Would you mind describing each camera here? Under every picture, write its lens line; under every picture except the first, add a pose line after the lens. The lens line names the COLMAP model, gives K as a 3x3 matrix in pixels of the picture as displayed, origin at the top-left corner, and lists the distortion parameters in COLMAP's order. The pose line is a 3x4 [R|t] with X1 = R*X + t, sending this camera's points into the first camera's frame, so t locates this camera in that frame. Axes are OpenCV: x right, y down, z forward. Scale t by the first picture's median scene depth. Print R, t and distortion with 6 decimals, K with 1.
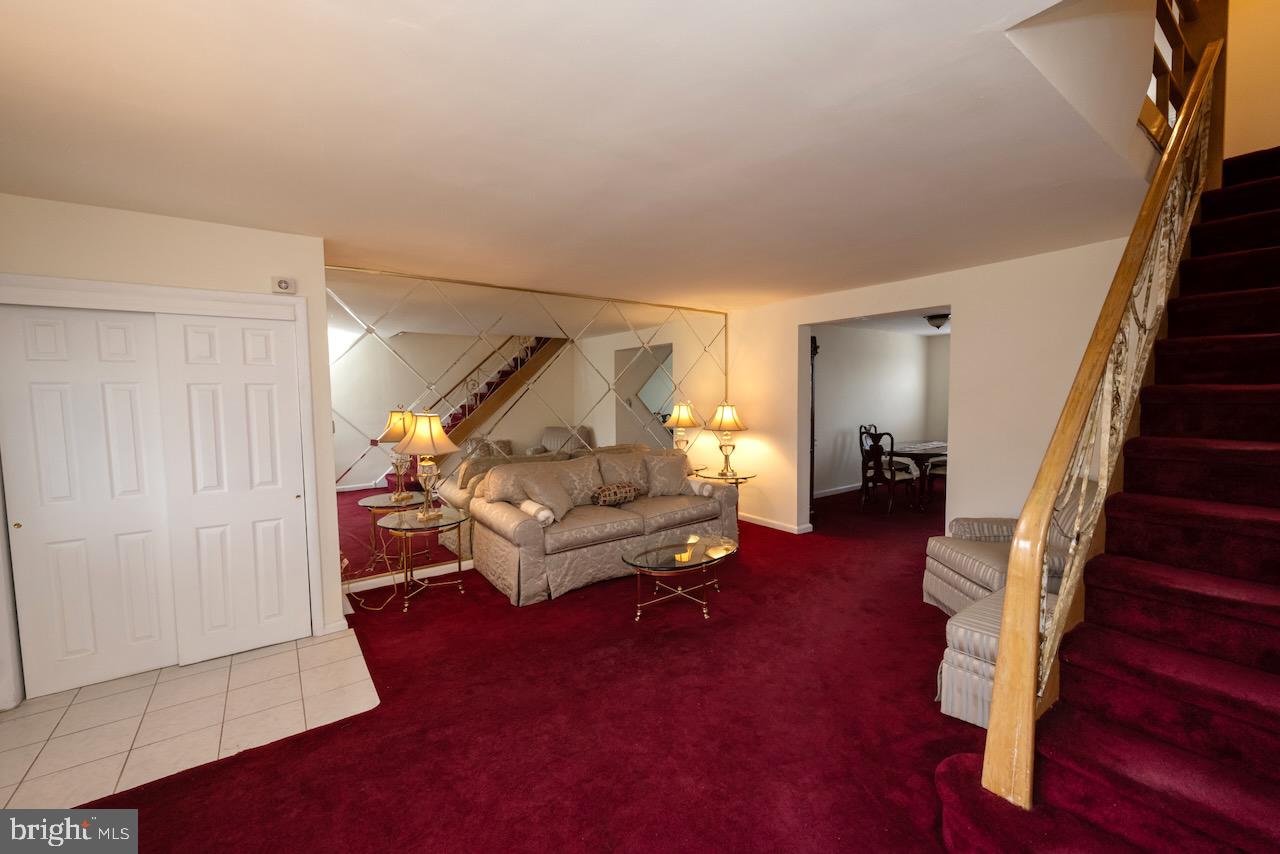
lens RADIAL K [[511.0, 0, 631.9], [0, 511.0, 424.4], [0, 0, 1]] dist [-0.001538, 0.000002]
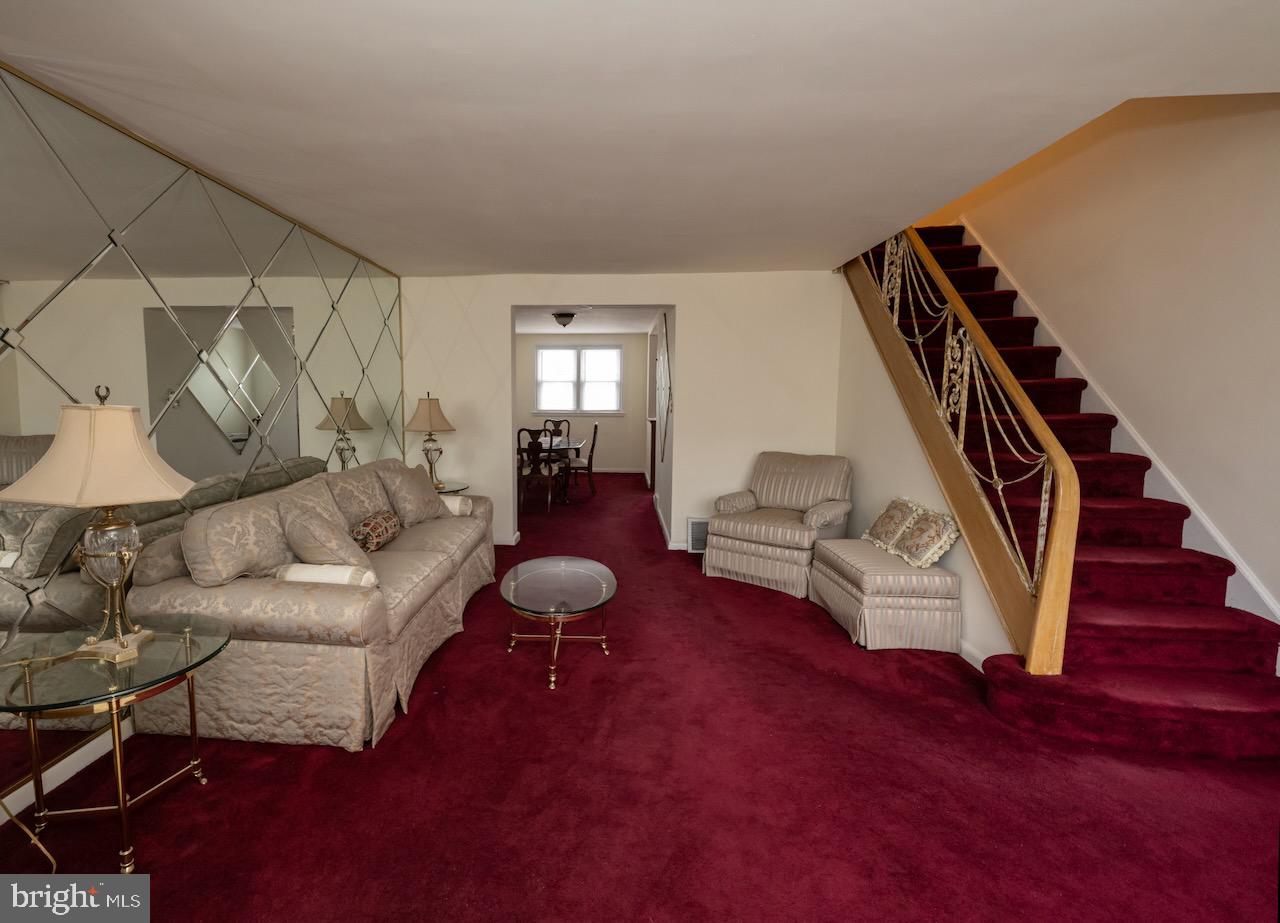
lens RADIAL K [[571.4, 0, 567.9], [0, 571.4, 460.7], [0, 0, 1]] dist [0.000633, -0.000364]
pose [[0.643431, -0.071352, 0.762172, -0.417243], [0.030629, 0.997249, 0.067501, 0.005672], [-0.764891, -0.020088, 0.643846, 0.343788]]
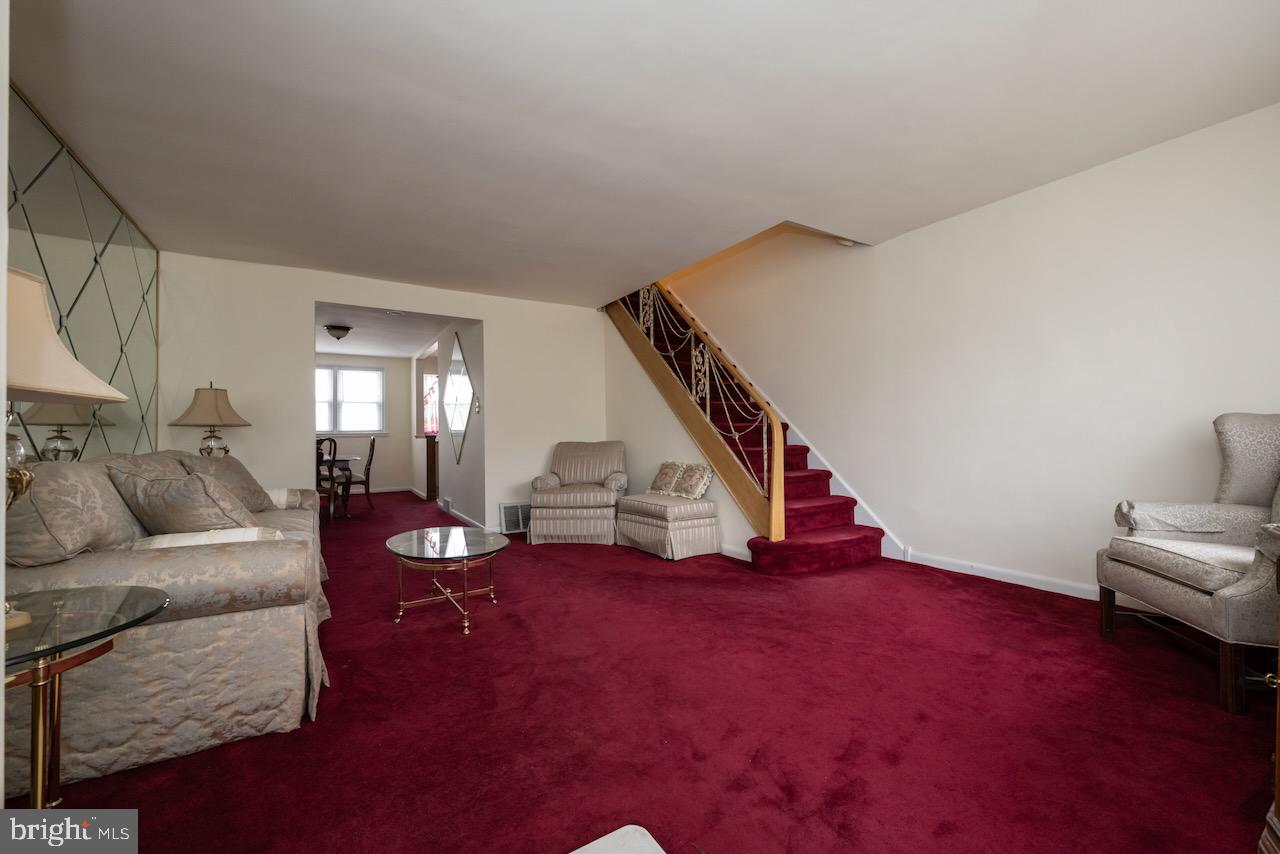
lens RADIAL K [[511.0, 0, 639.6], [0, 511.0, 426.2], [0, 0, 1]] dist [-0.001538, 0.000002]
pose [[0.053229, 0.031422, 0.998088, -0.544826], [0.068508, 0.997035, -0.035043, 0.087868], [-0.996230, 0.070242, 0.050919, 0.501302]]
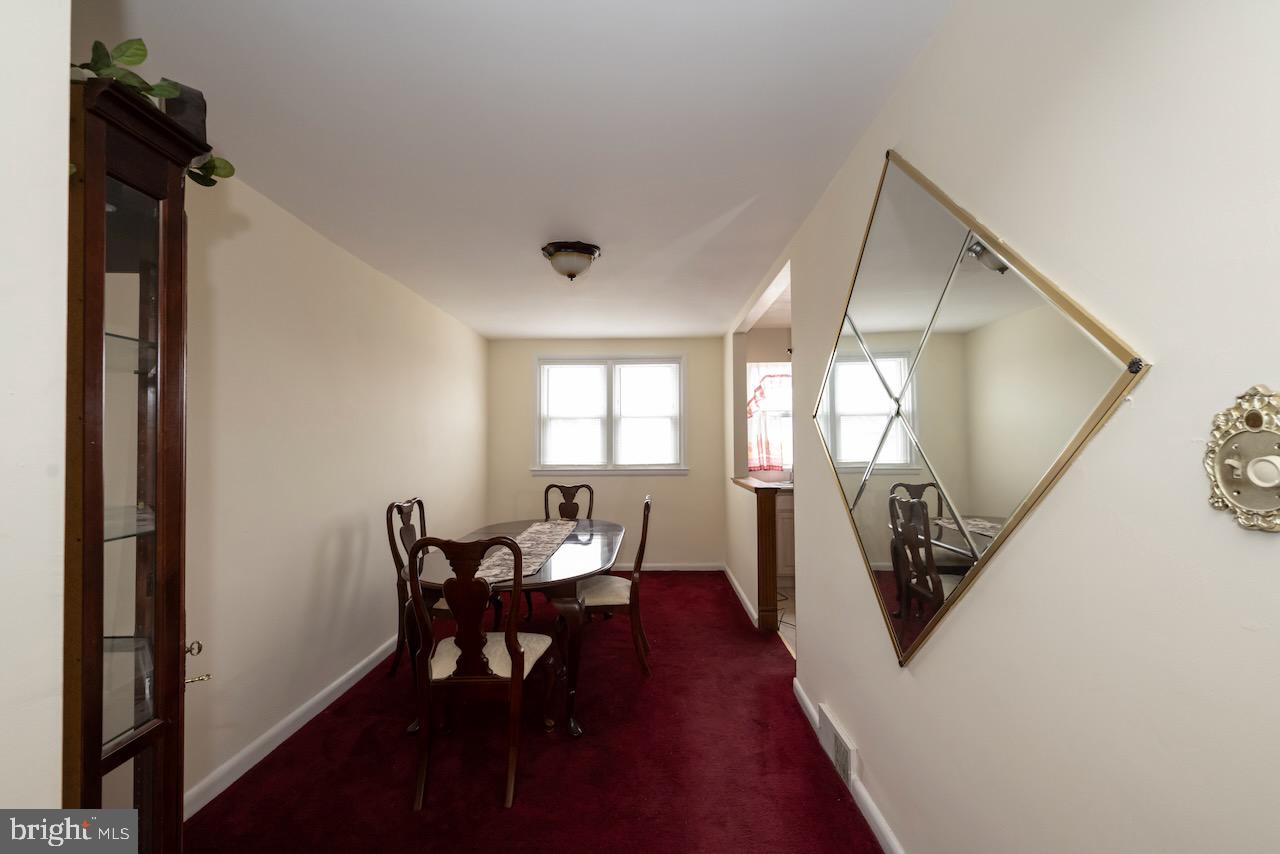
lens RADIAL K [[511.0, 0, 640.6], [0, 511.0, 436.2], [0, 0, 1]] dist [-0.001538, 0.000002]
pose [[0.592342, 0.023321, 0.805349, 0.393523], [0.045397, 0.997027, -0.062261, -0.027759], [-0.804406, 0.073440, 0.589523, 0.980564]]
